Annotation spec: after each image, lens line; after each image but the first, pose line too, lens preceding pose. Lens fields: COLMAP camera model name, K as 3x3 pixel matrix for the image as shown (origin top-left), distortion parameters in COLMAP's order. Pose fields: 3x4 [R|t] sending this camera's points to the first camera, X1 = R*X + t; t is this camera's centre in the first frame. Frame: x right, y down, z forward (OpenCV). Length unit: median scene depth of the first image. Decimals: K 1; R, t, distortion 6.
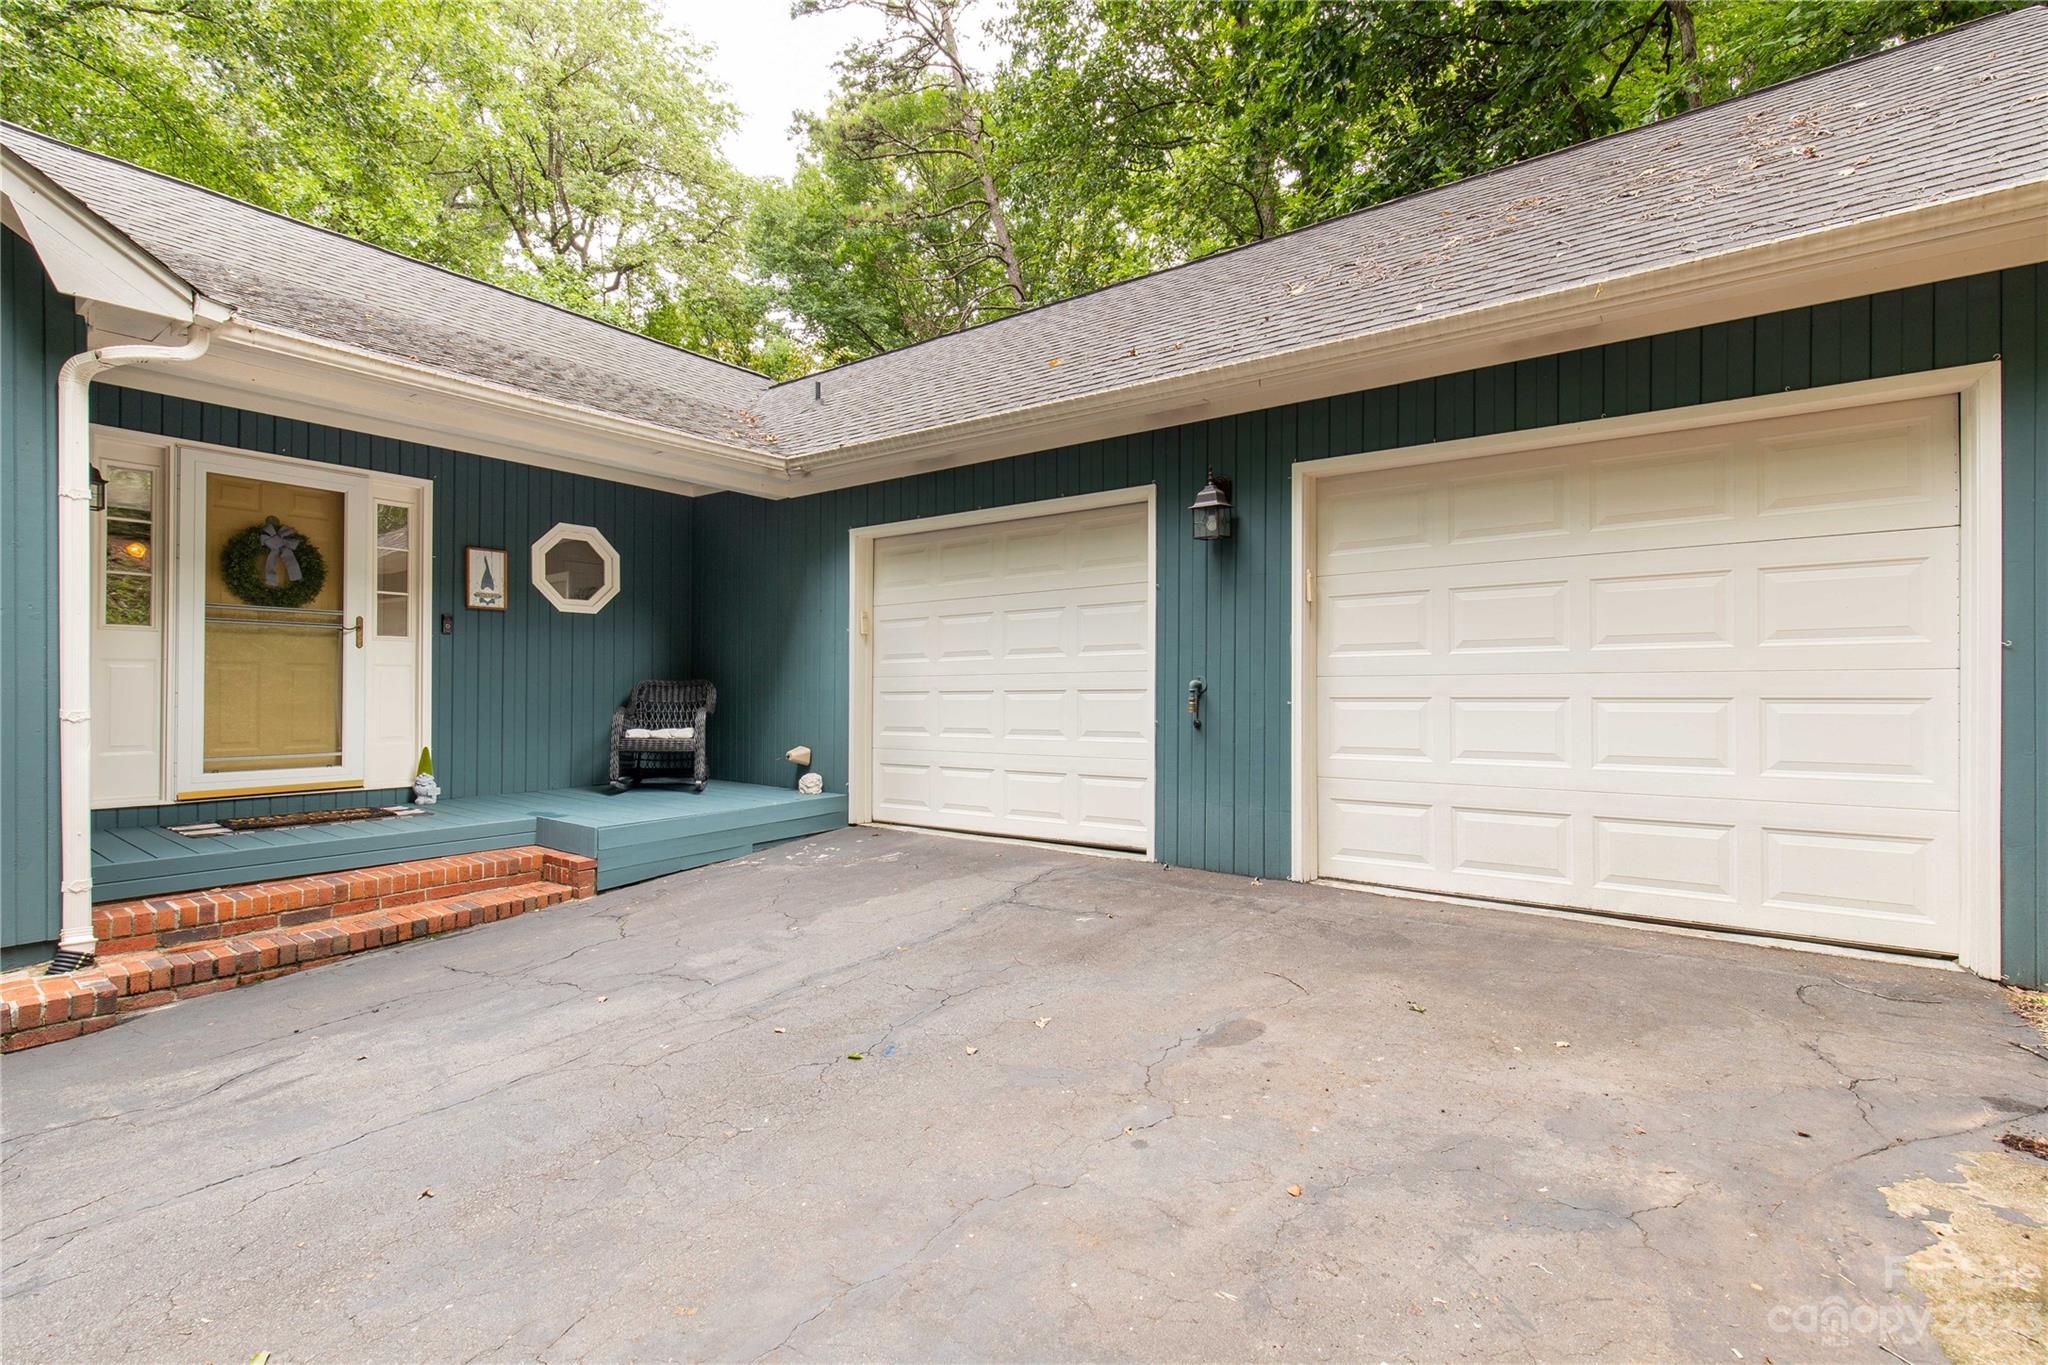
lens RADIAL K [[917.9, 0, 1026.2], [0, 917.9, 685.2], [0, 0, 1]] dist [0.004759, 0.000366]
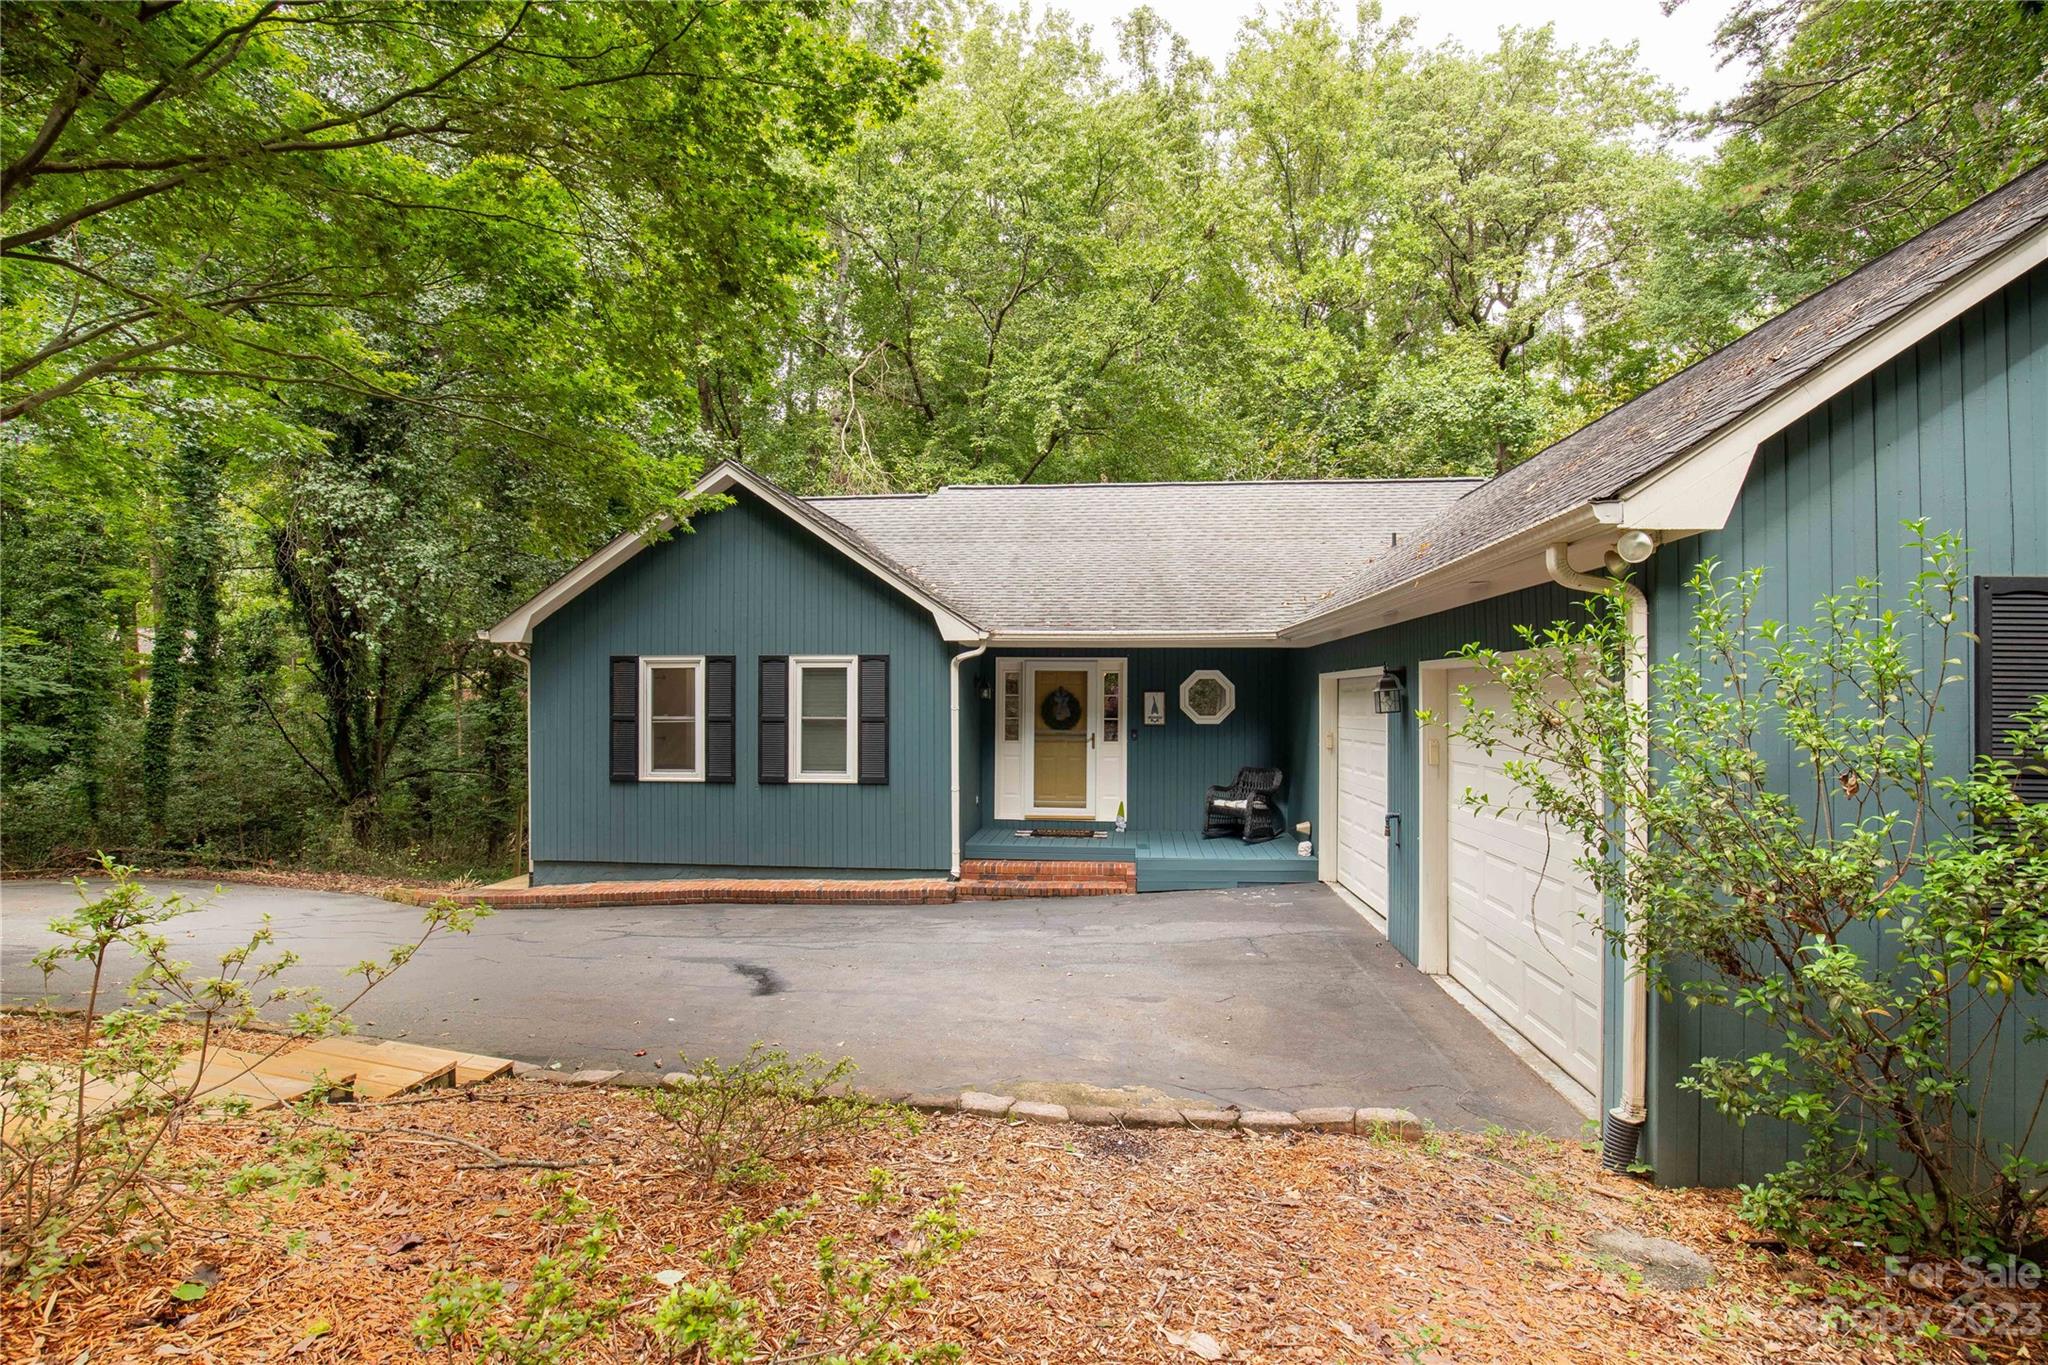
lens RADIAL K [[917.9, 0, 1018.5], [0, 917.9, 689.8], [0, 0, 1]] dist [0.004759, 0.000366]
pose [[0.521511, -0.012353, -0.853155, 0.884857], [-0.000905, 0.999887, -0.015030, -0.139334], [0.853244, 0.008610, 0.521441, -0.164864]]
